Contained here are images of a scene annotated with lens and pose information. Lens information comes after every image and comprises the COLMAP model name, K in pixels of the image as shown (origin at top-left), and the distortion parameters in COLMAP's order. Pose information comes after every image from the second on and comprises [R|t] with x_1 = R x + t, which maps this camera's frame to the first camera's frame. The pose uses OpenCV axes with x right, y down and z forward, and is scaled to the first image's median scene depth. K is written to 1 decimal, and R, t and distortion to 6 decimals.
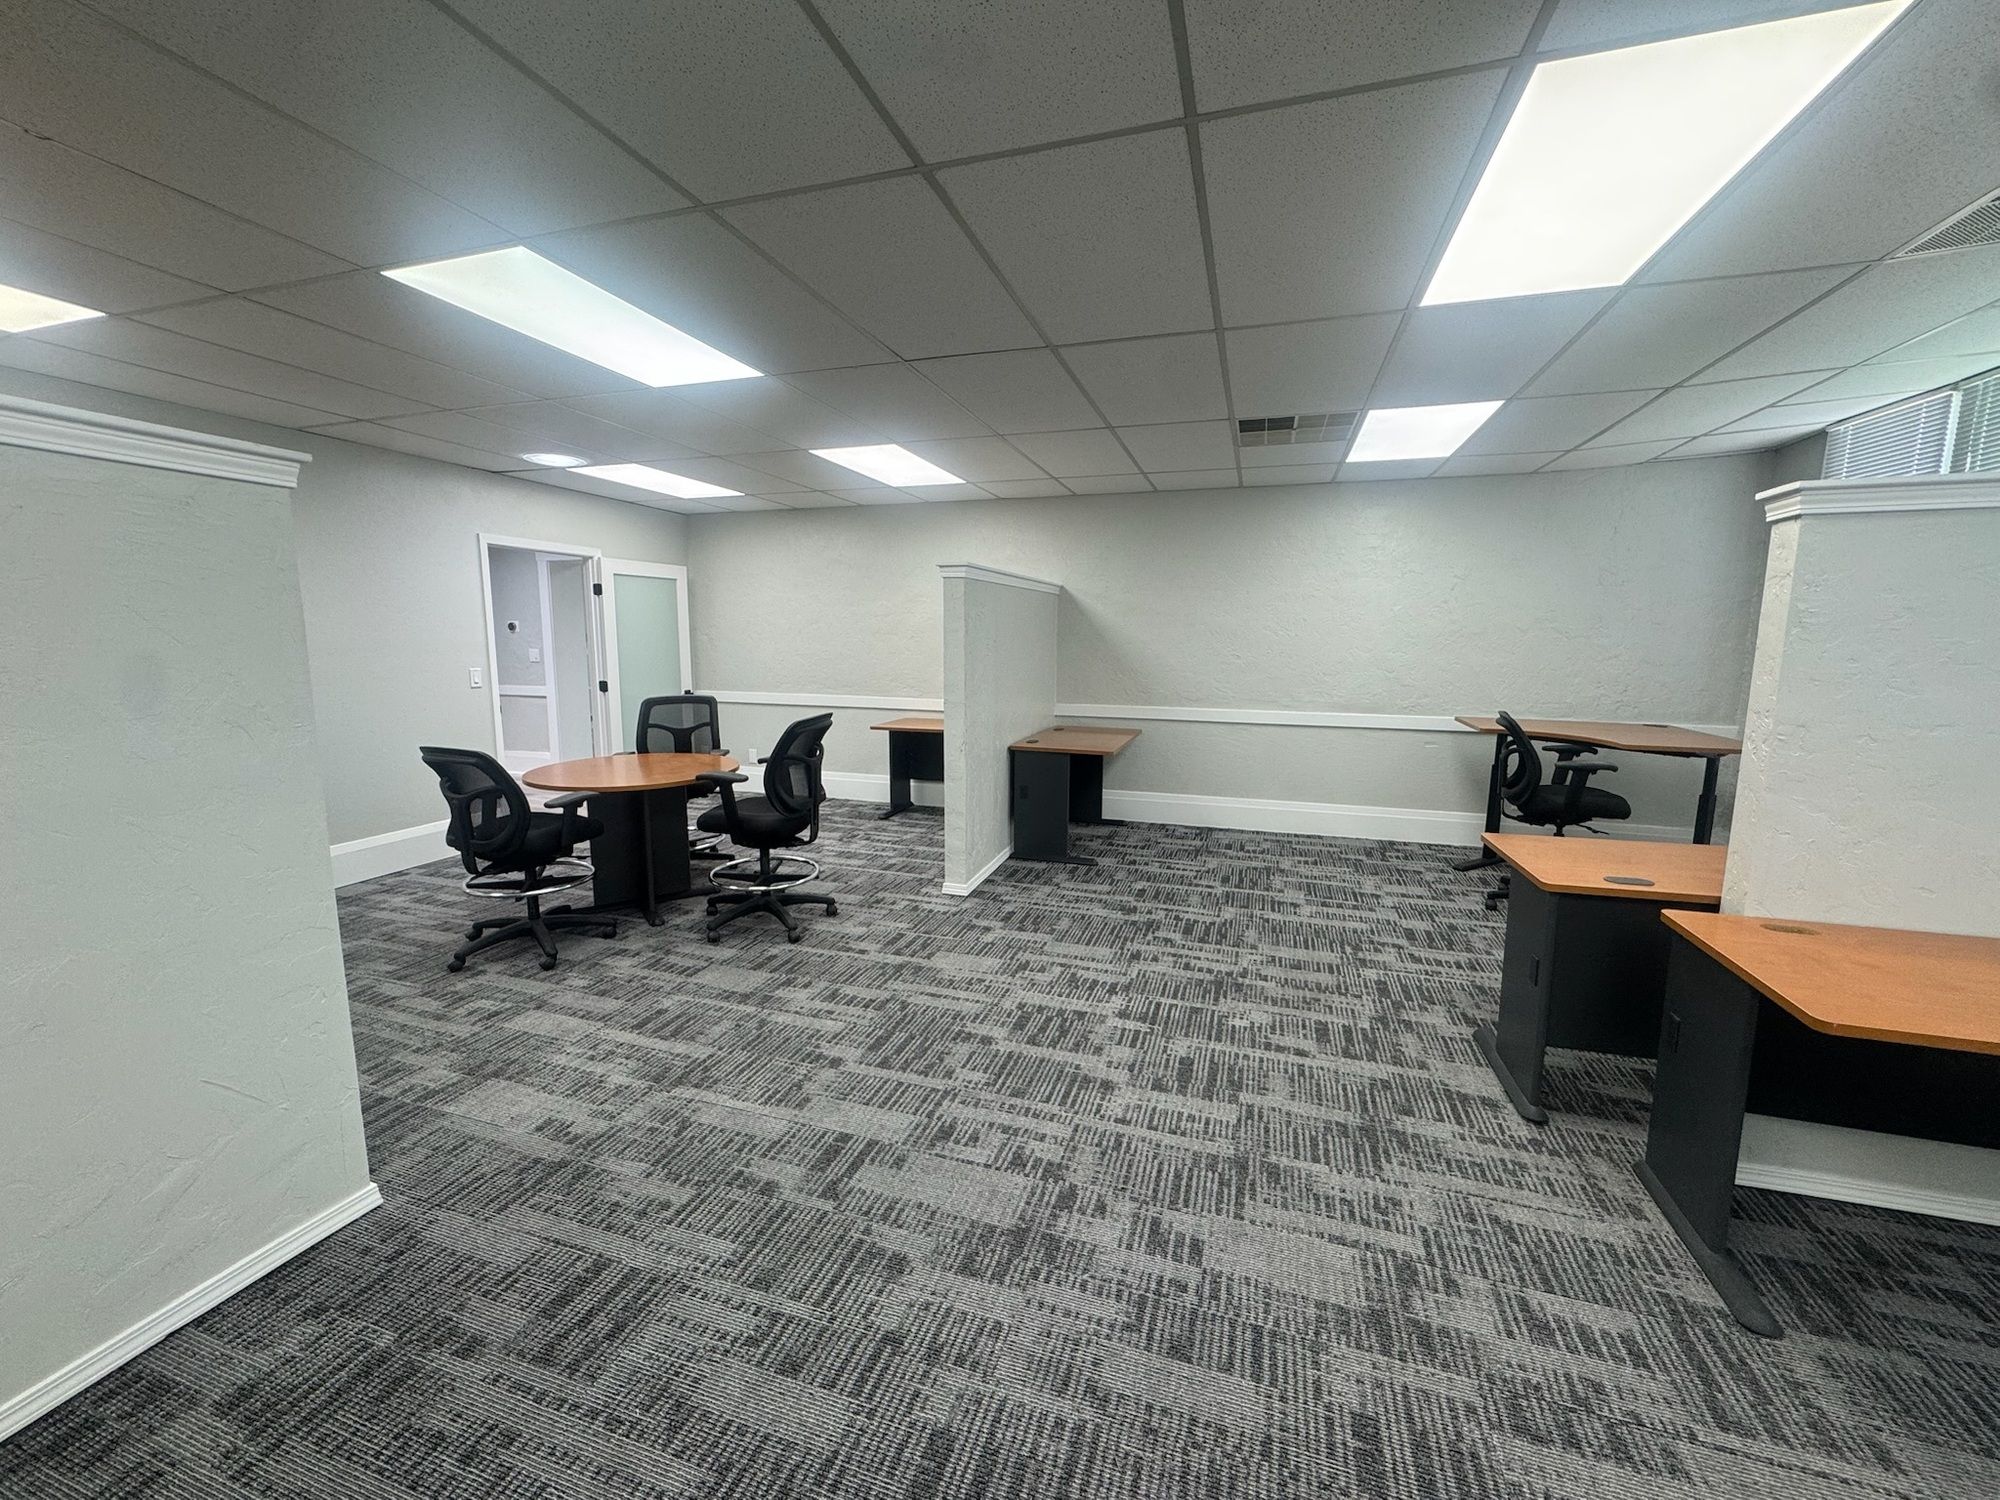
lens RADIAL K [[798.6, 0, 998.7], [0, 798.6, 748.9], [0, 0, 1]] dist [-0.003115, -0.000109]
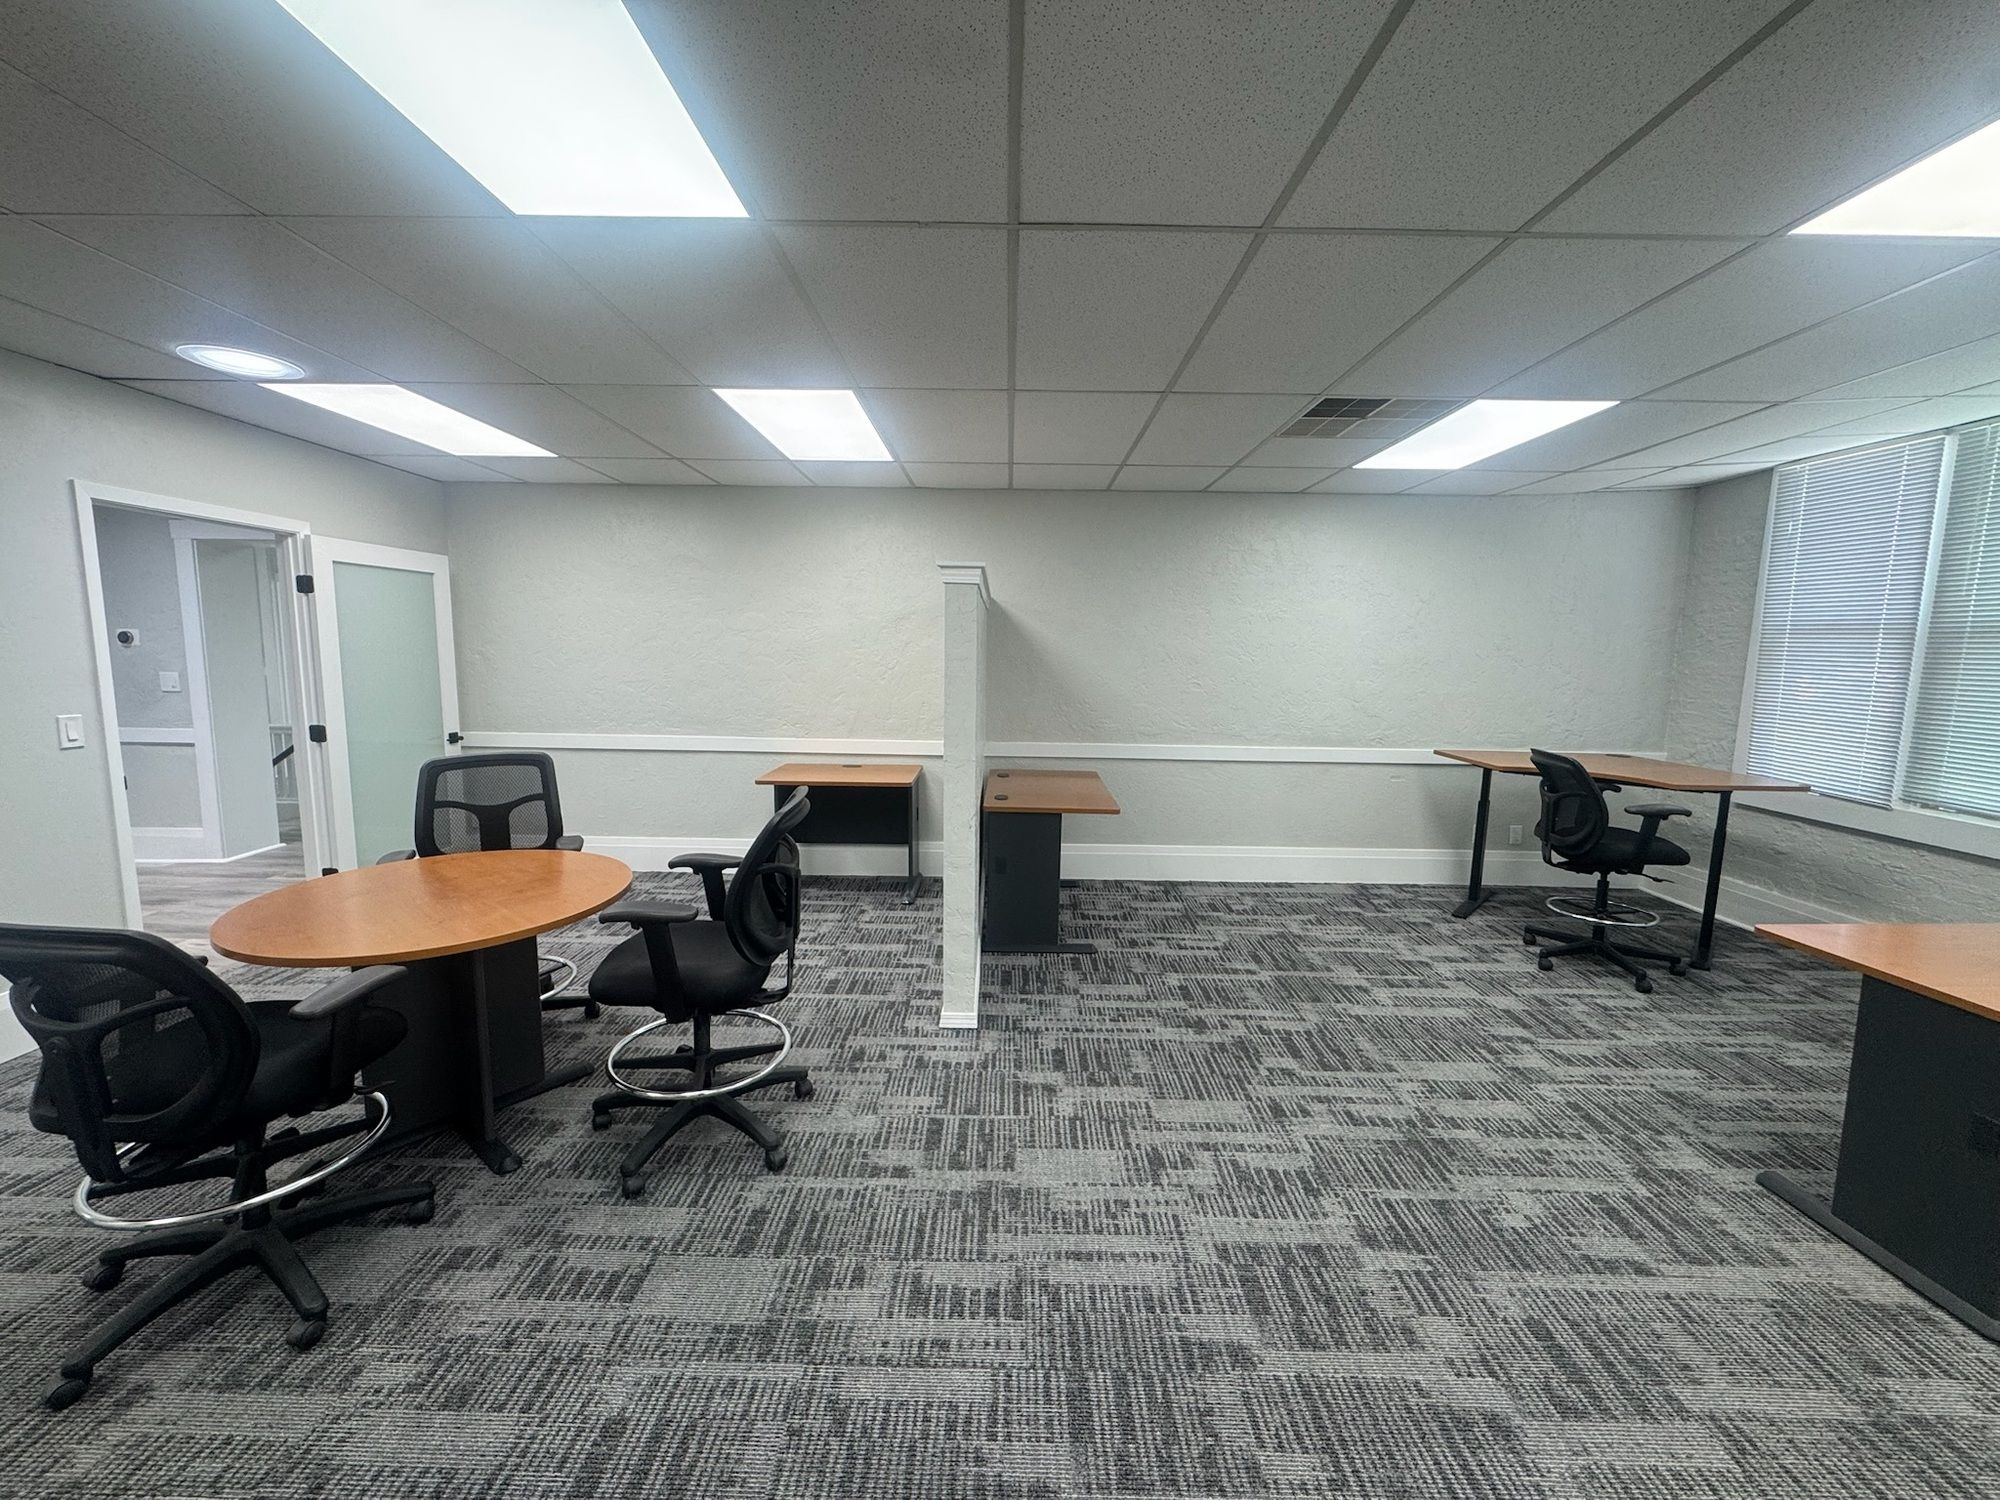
lens RADIAL K [[798.6, 0, 999.8], [0, 798.6, 750.1], [0, 0, 1]] dist [-0.003115, -0.000109]
pose [[0.953759, -0.029153, 0.299154, -0.273292], [0.033348, 0.999404, -0.008927, -0.069420], [-0.298715, 0.018490, 0.954163, 0.368408]]
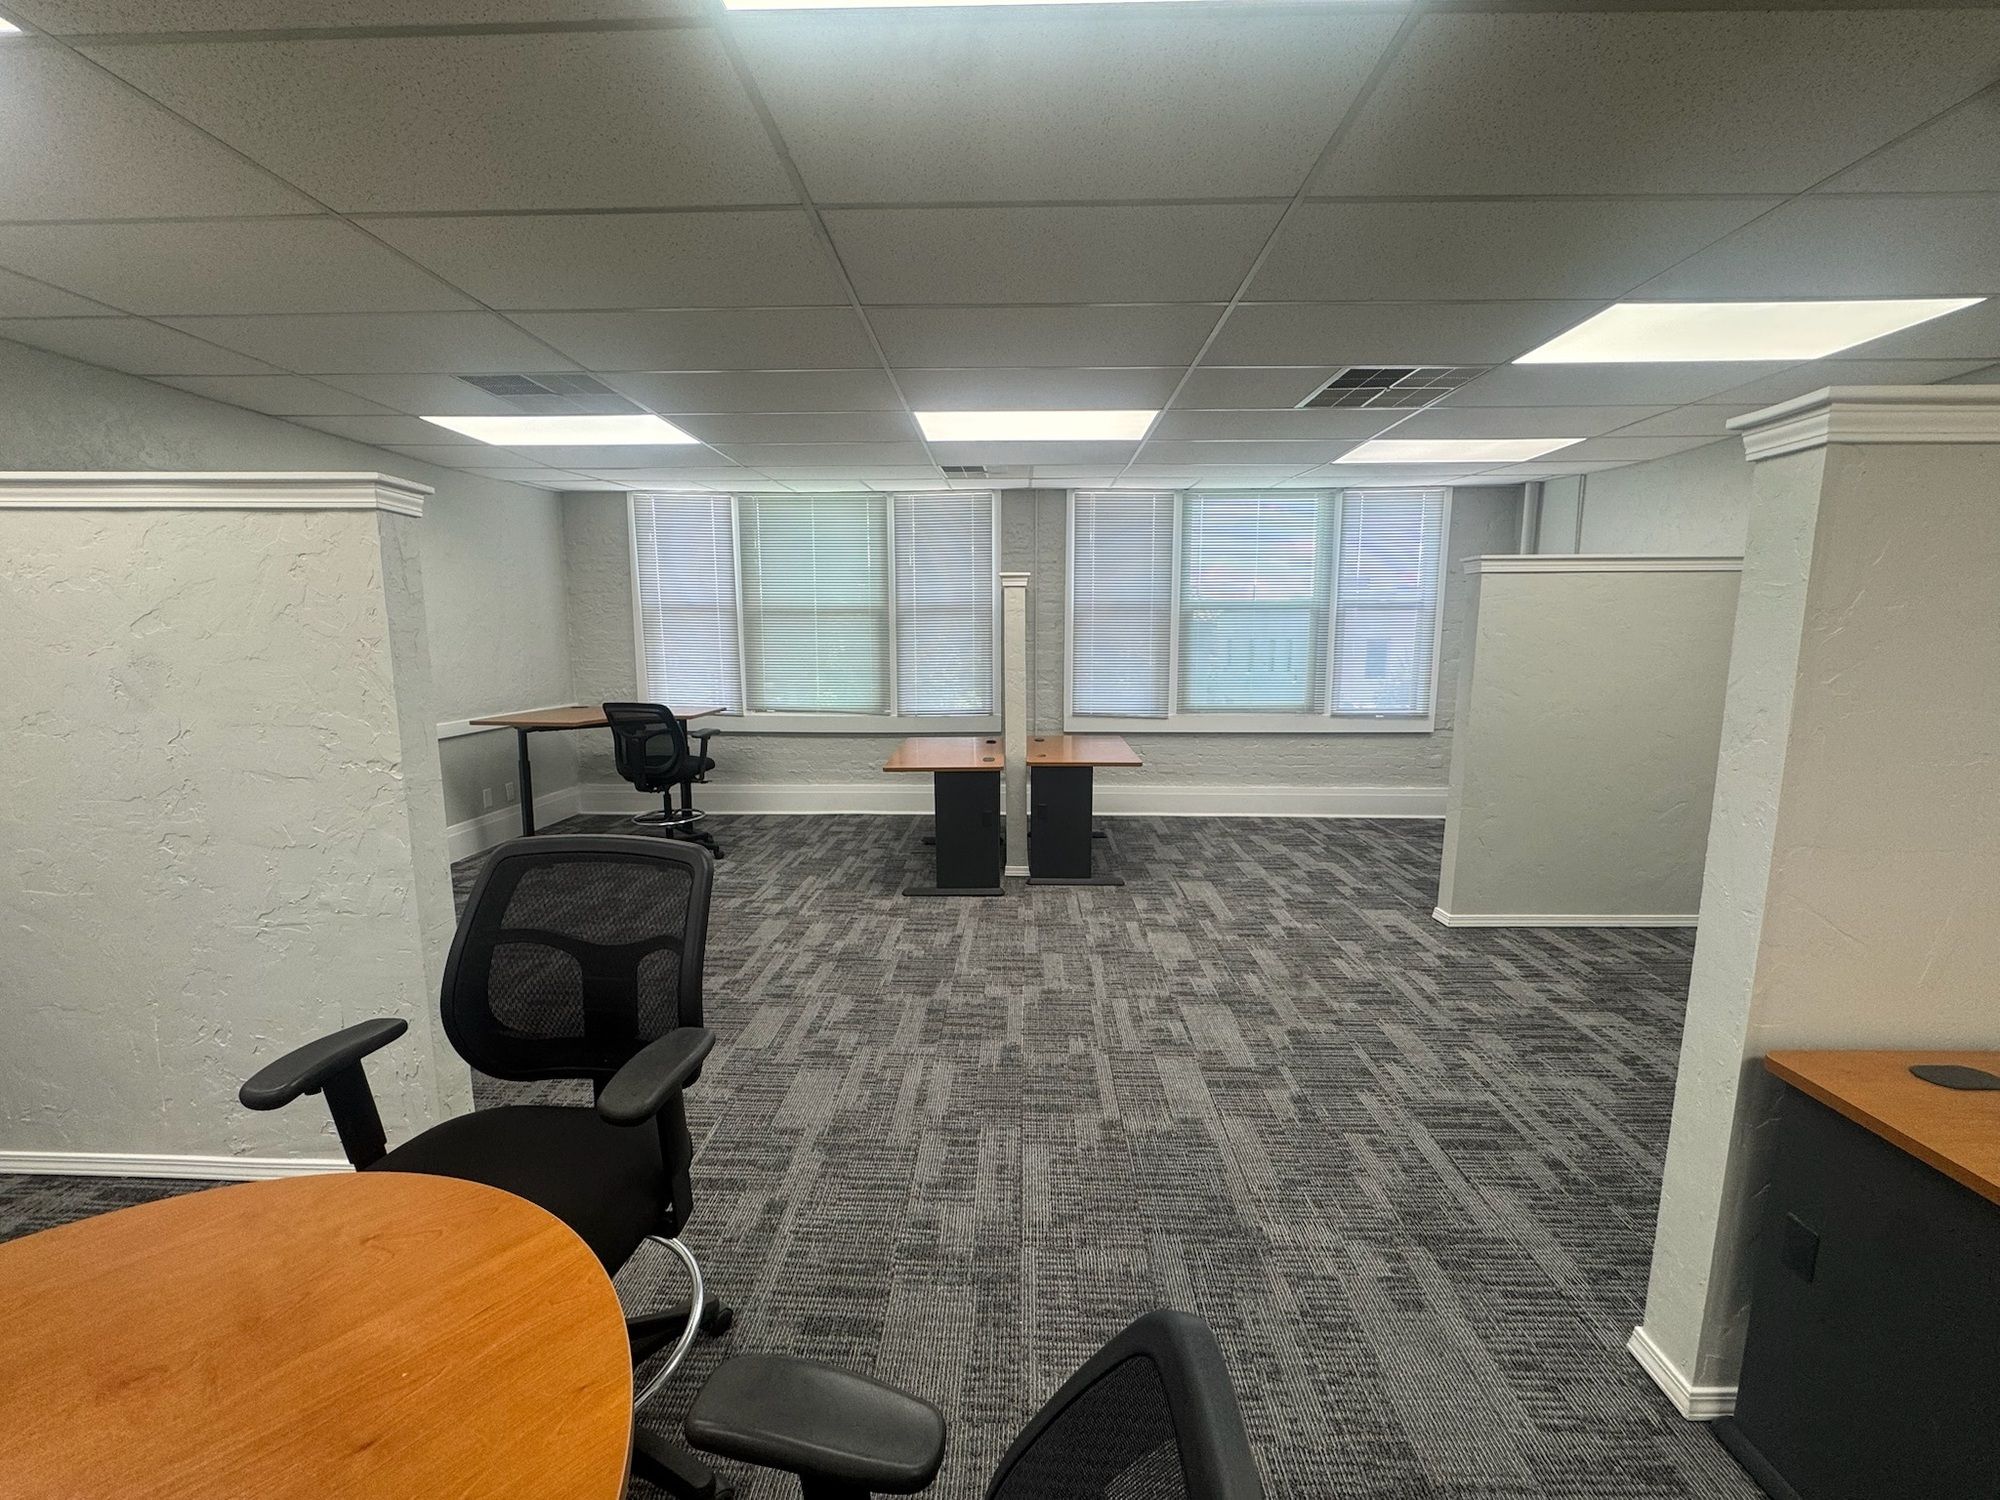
lens RADIAL K [[798.6, 0, 999.0], [0, 798.6, 749.6], [0, 0, 1]] dist [-0.003115, -0.000109]
pose [[-0.283053, -0.140037, 0.948826, -0.695817], [0.128857, 0.974762, 0.182306, -0.138578], [-0.950409, 0.173866, -0.257865, 0.933165]]
